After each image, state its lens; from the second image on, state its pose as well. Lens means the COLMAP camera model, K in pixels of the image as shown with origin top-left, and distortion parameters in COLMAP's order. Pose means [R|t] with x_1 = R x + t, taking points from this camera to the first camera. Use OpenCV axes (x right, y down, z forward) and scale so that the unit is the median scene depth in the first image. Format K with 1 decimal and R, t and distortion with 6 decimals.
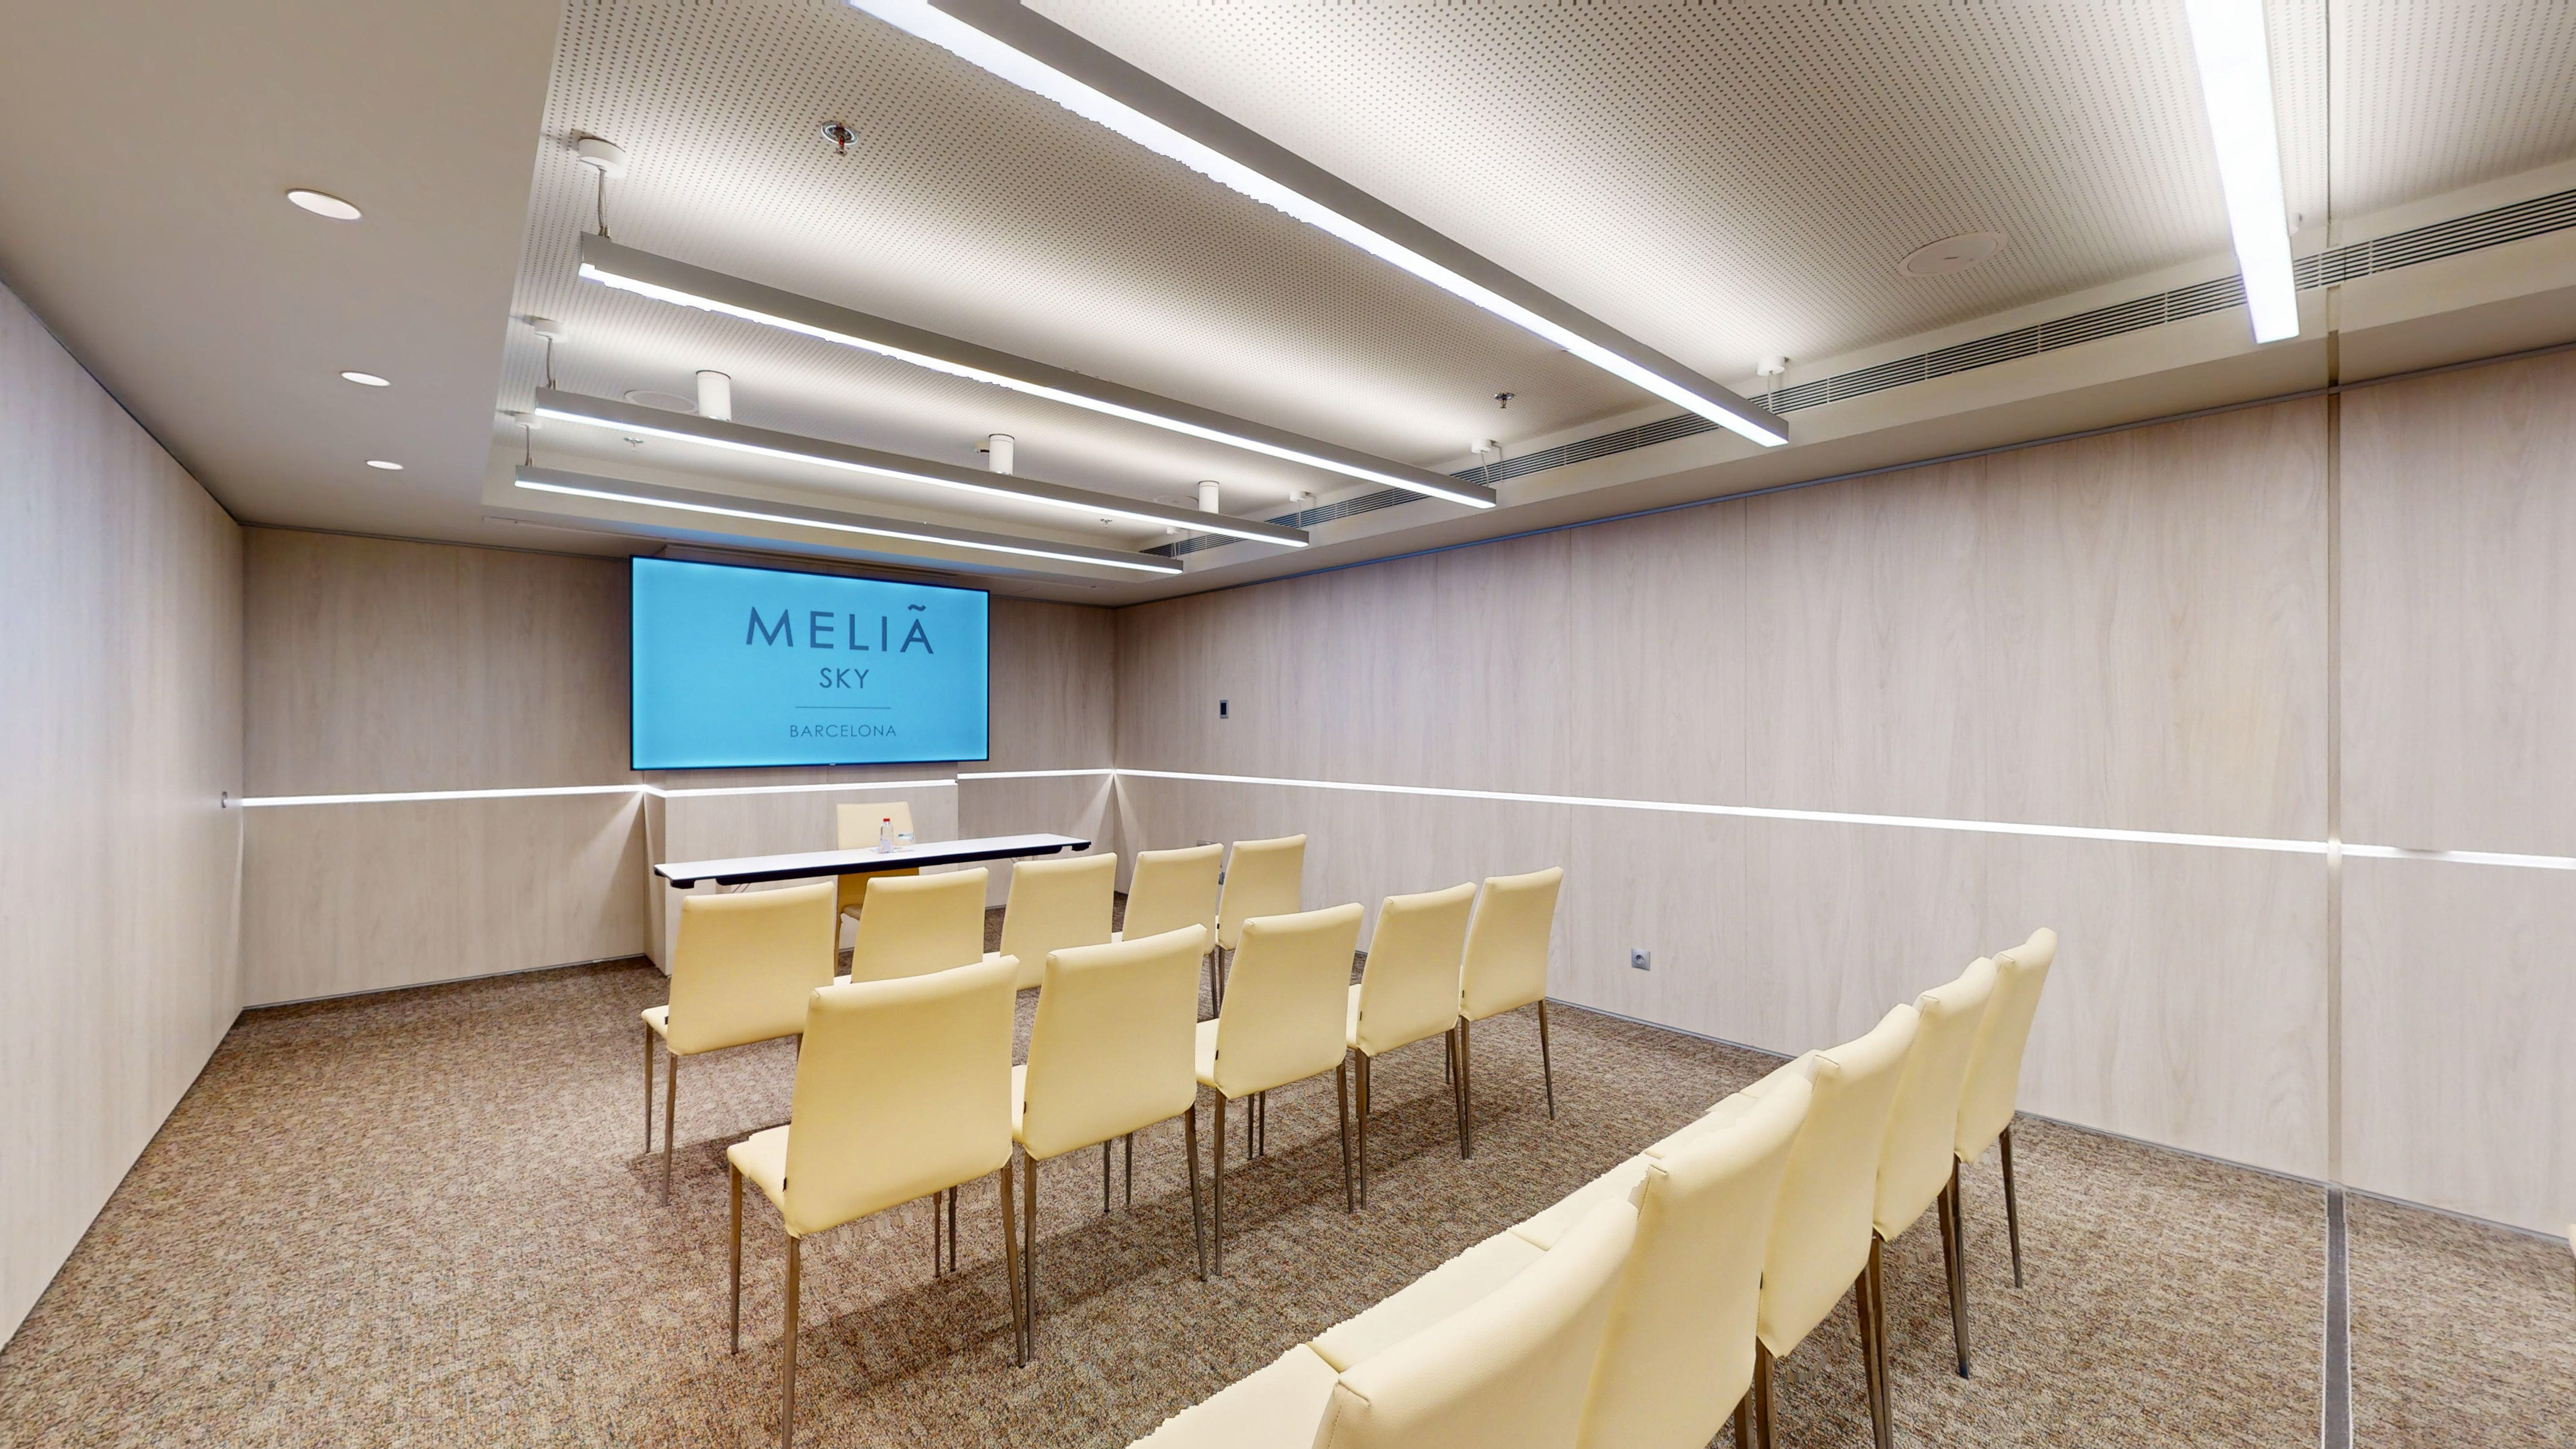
lens RADIAL K [[946.9, 0, 1280.9], [0, 946.9, 721.8], [0, 0, 1]] dist [0.002757, 0.000811]
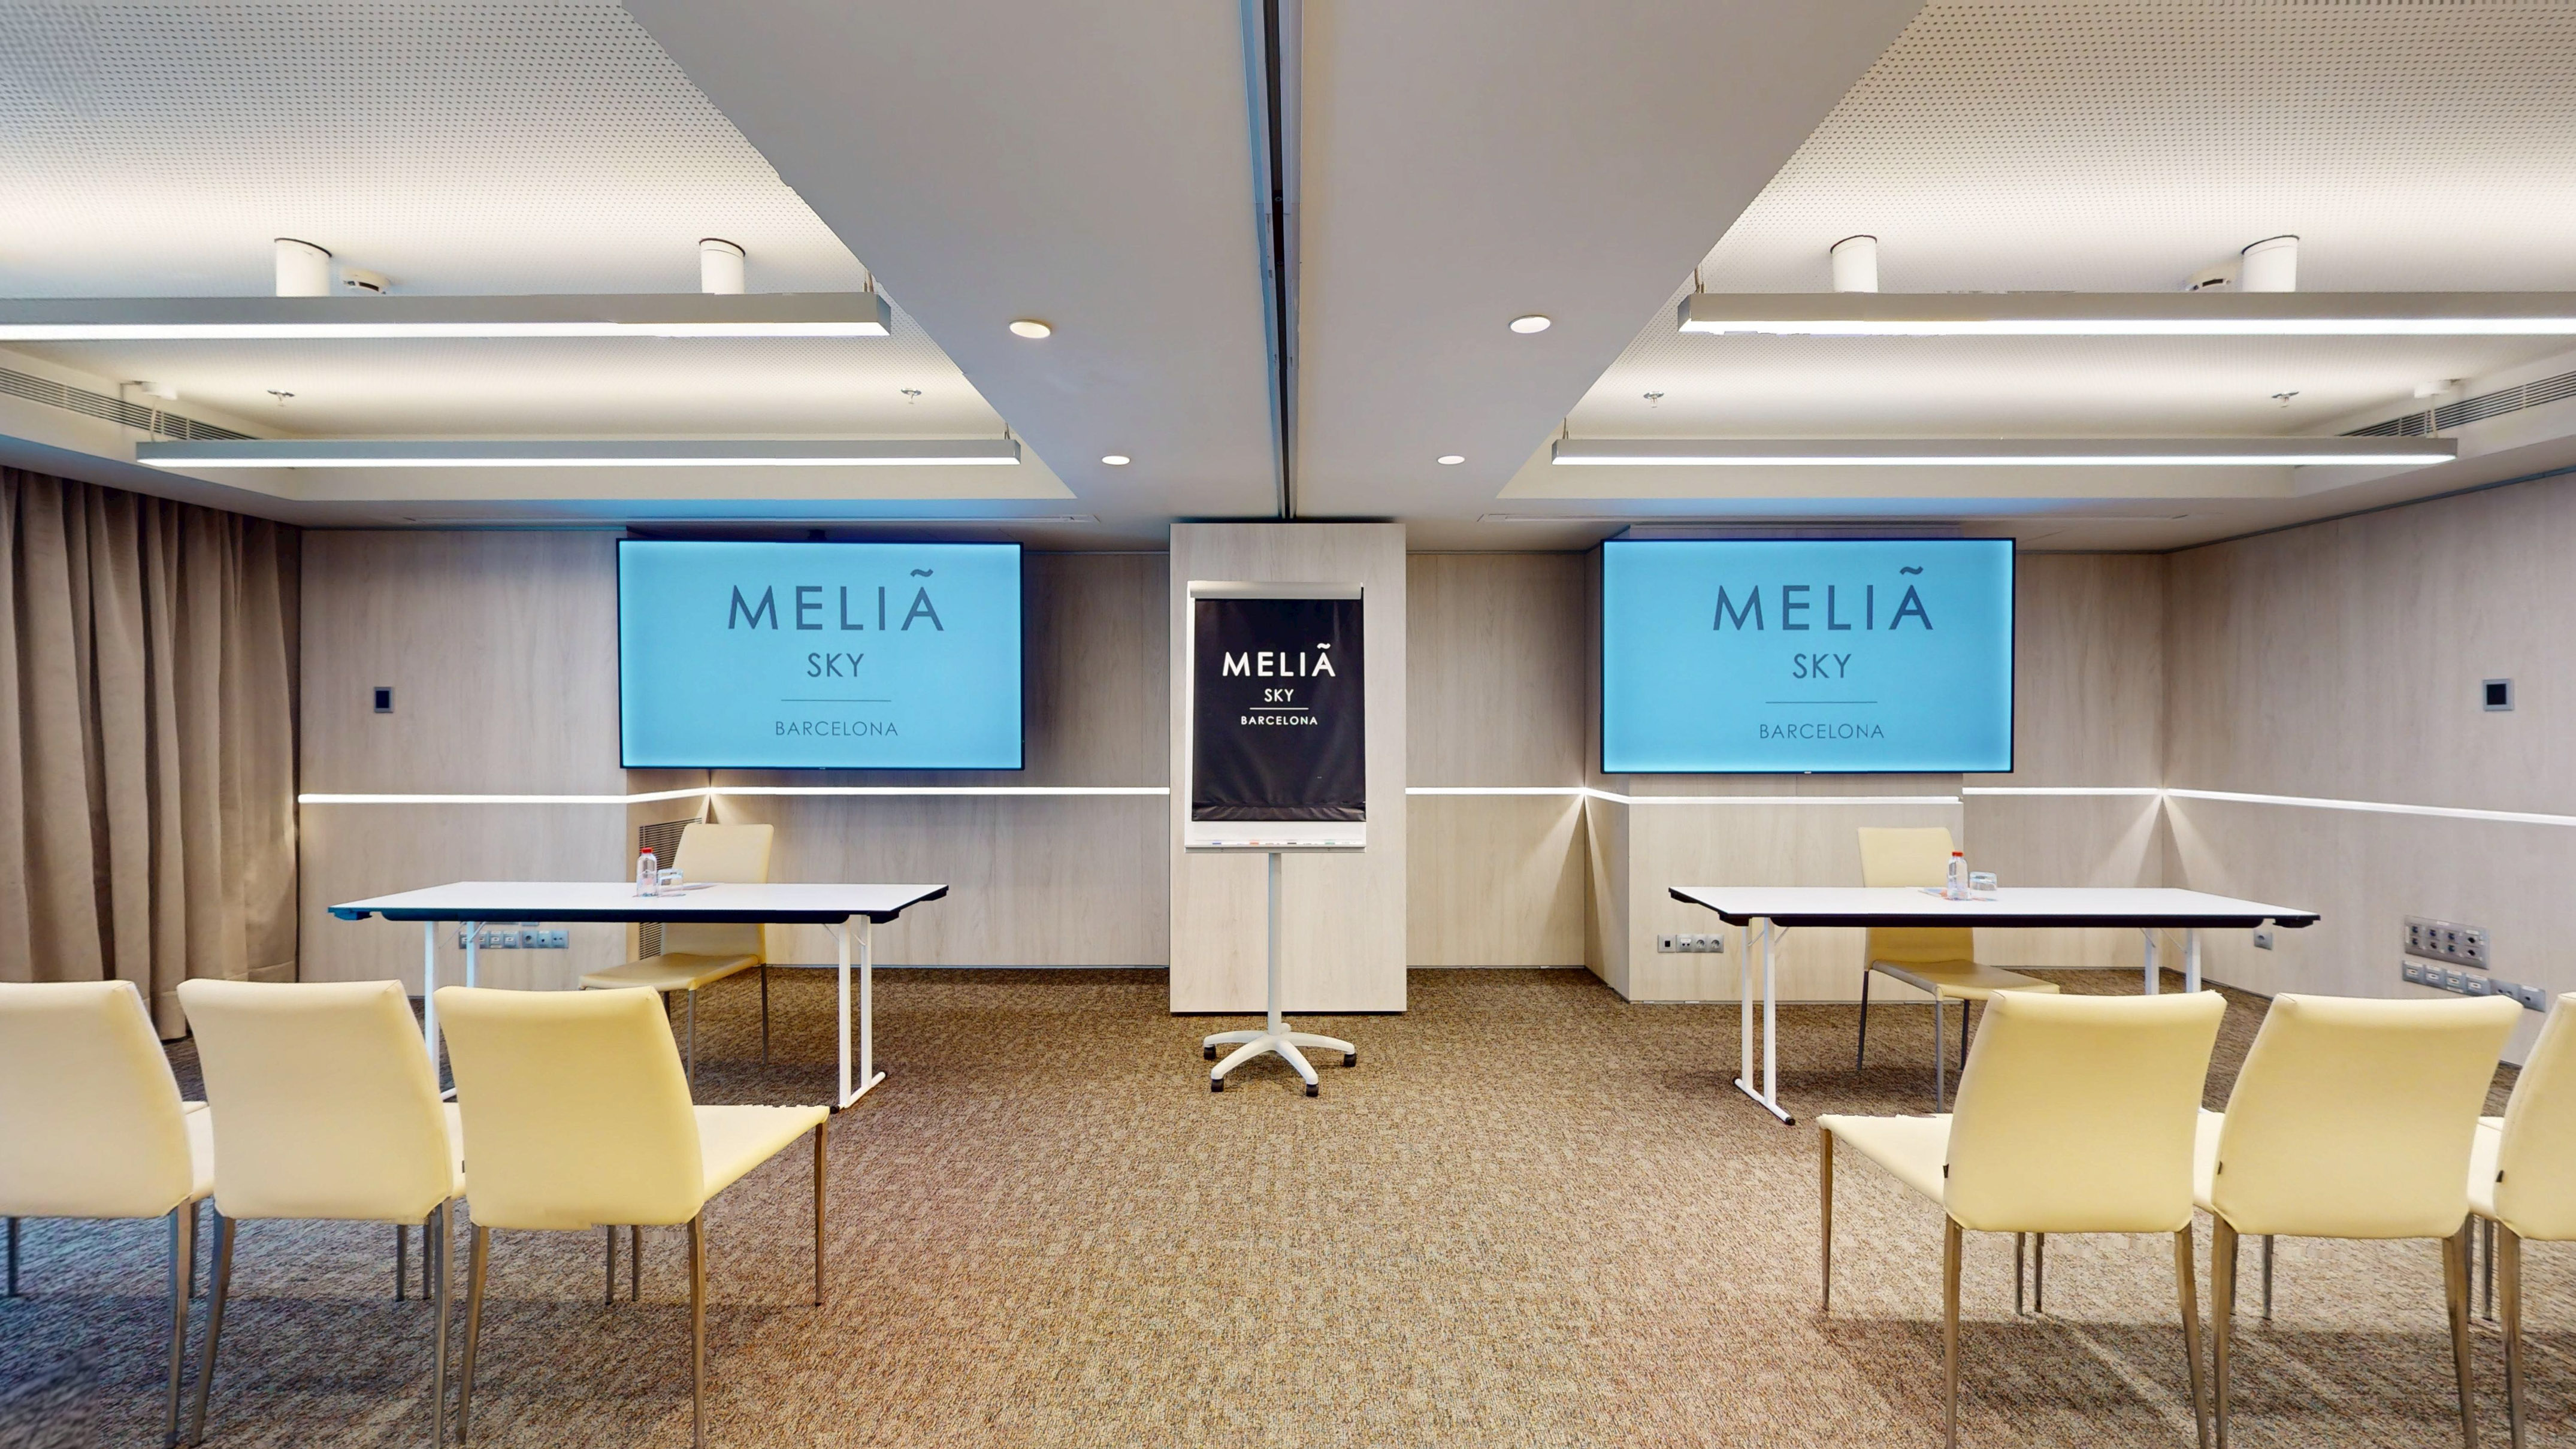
lens RADIAL K [[946.9, 0, 1294.3], [0, 946.9, 720.4], [0, 0, 1]] dist [0.002757, 0.000811]
pose [[0.744939, -0.006038, -0.667105, -0.256796], [0.003270, 0.999980, -0.005399, 0.003300], [0.667124, 0.001840, 0.744944, 0.100632]]
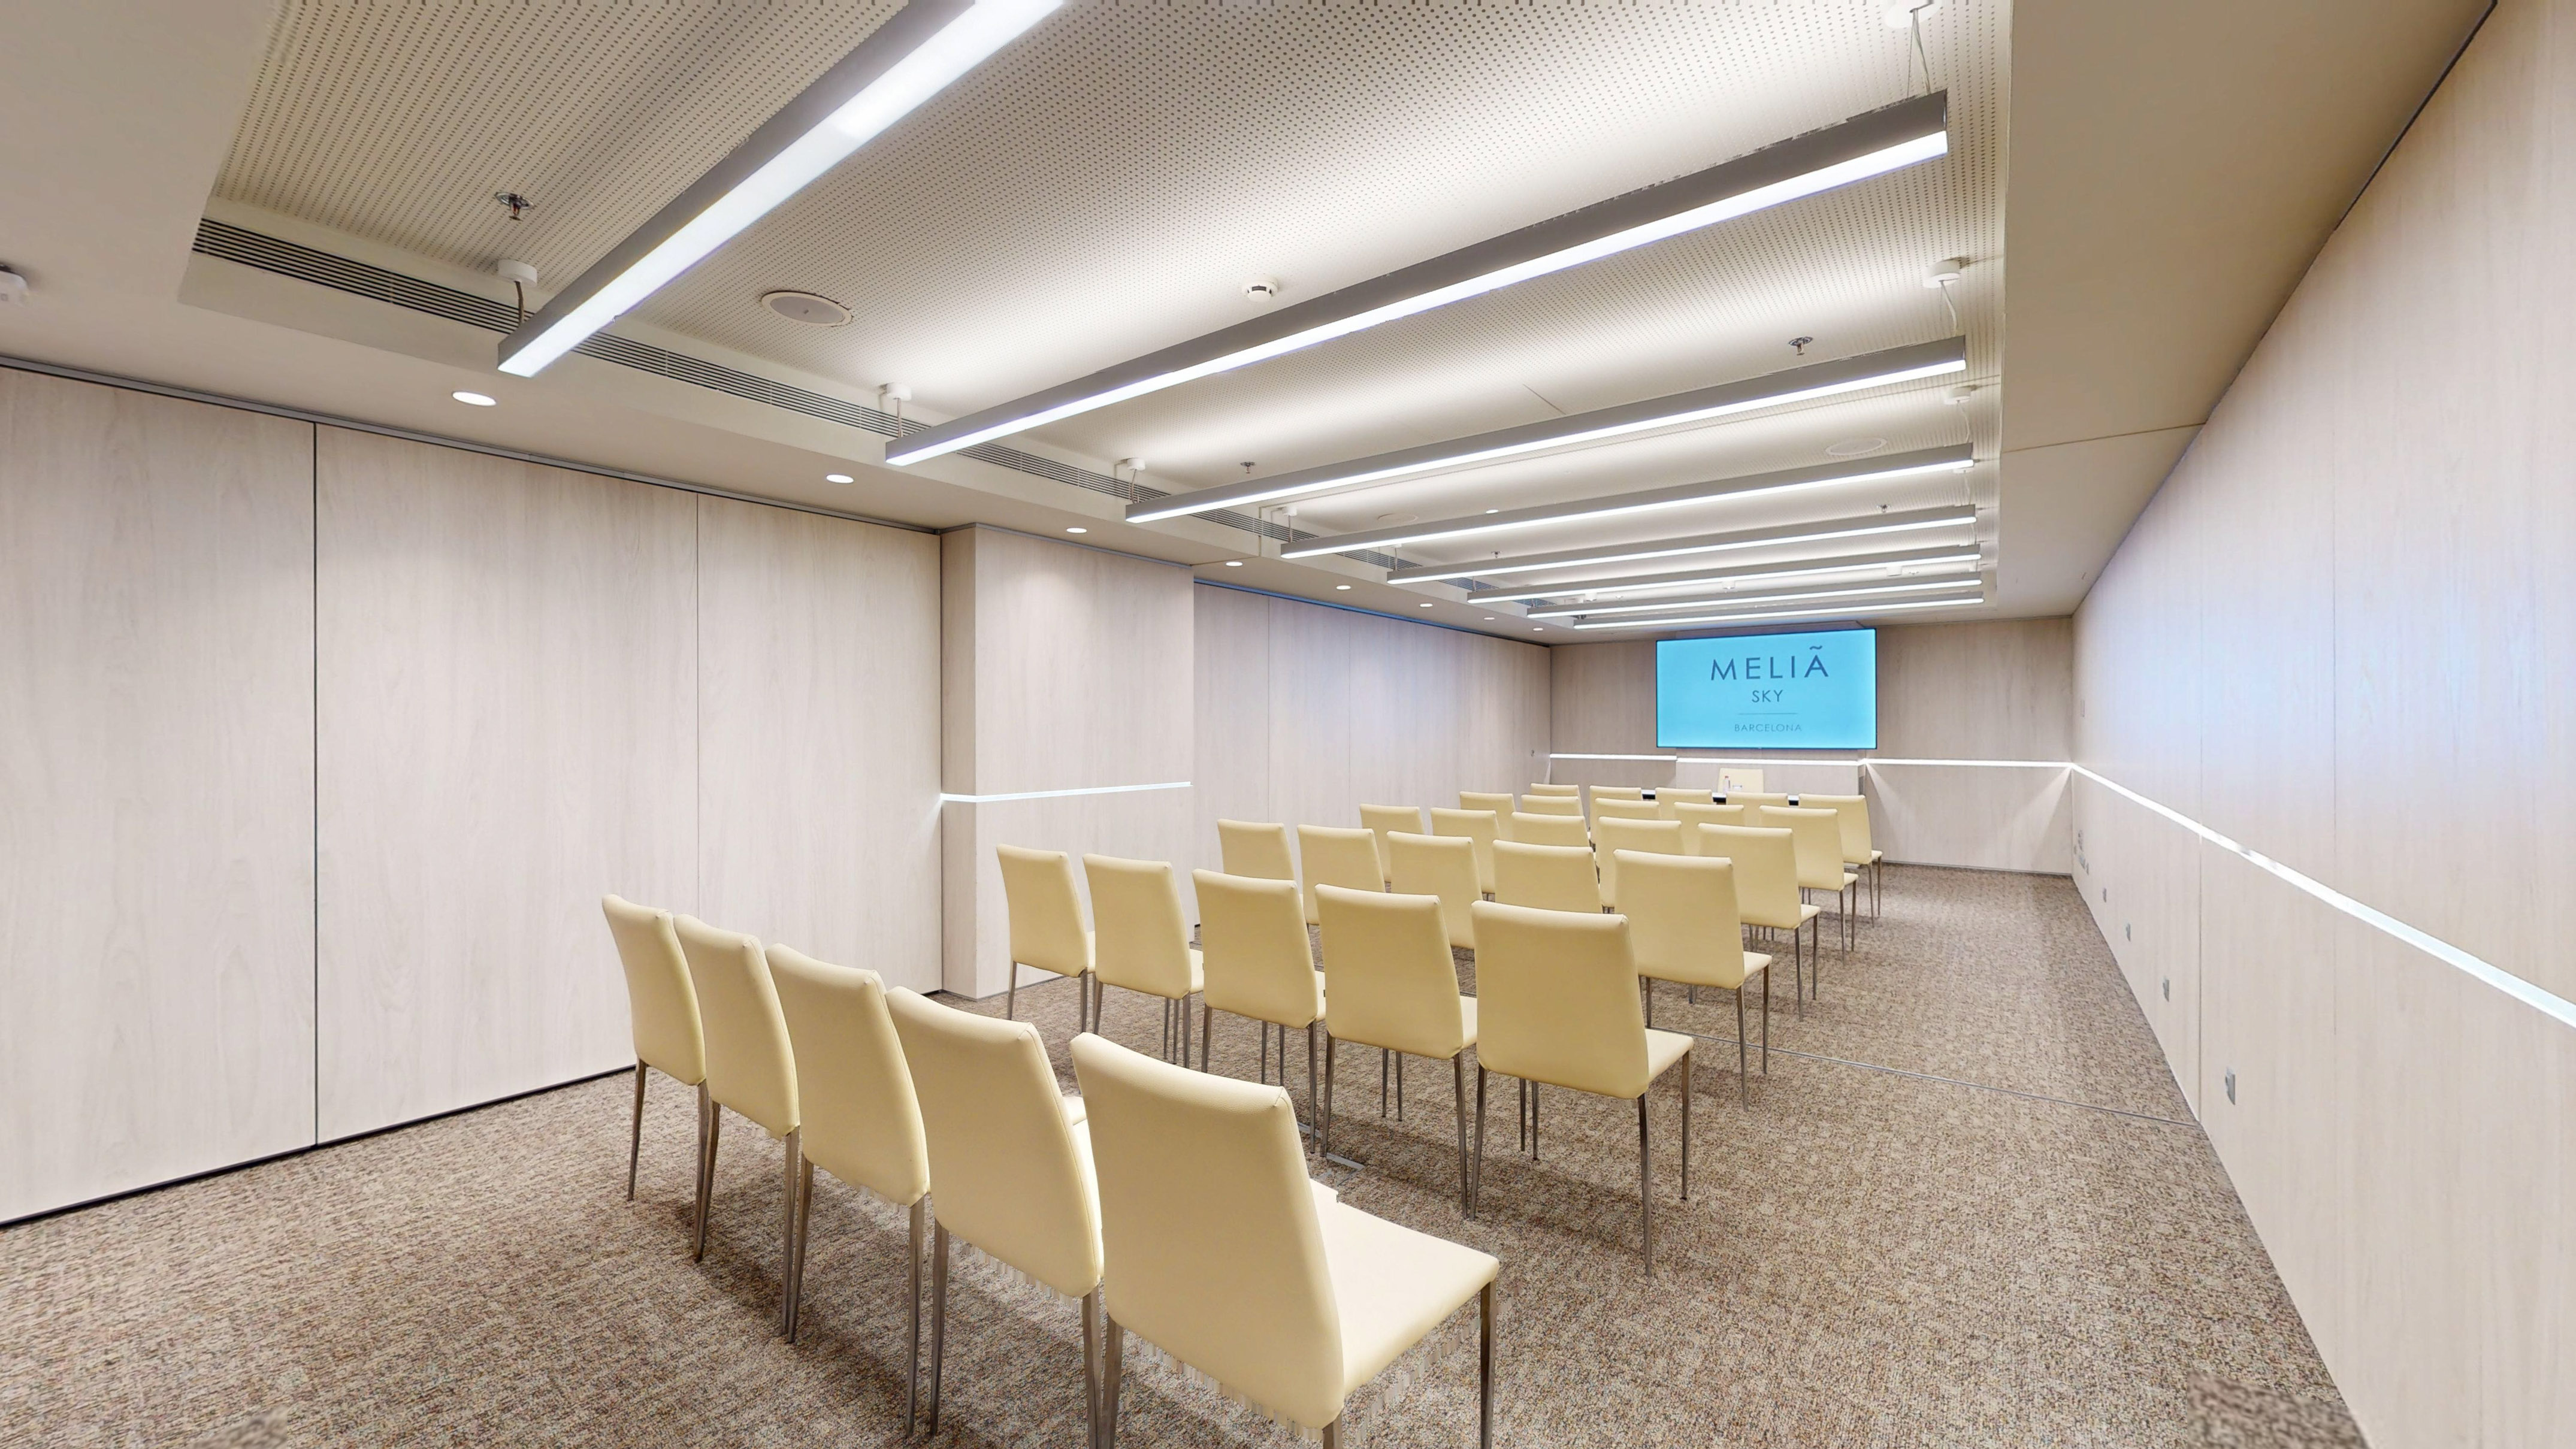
lens RADIAL K [[946.9, 0, 1278.9], [0, 946.9, 730.6], [0, 0, 1]] dist [0.002757, 0.000811]
pose [[0.201972, 0.002442, -0.979388, 0.995384], [0.009419, 0.999946, 0.004436, -0.000693], [0.979346, -0.010121, 0.201938, -0.178204]]
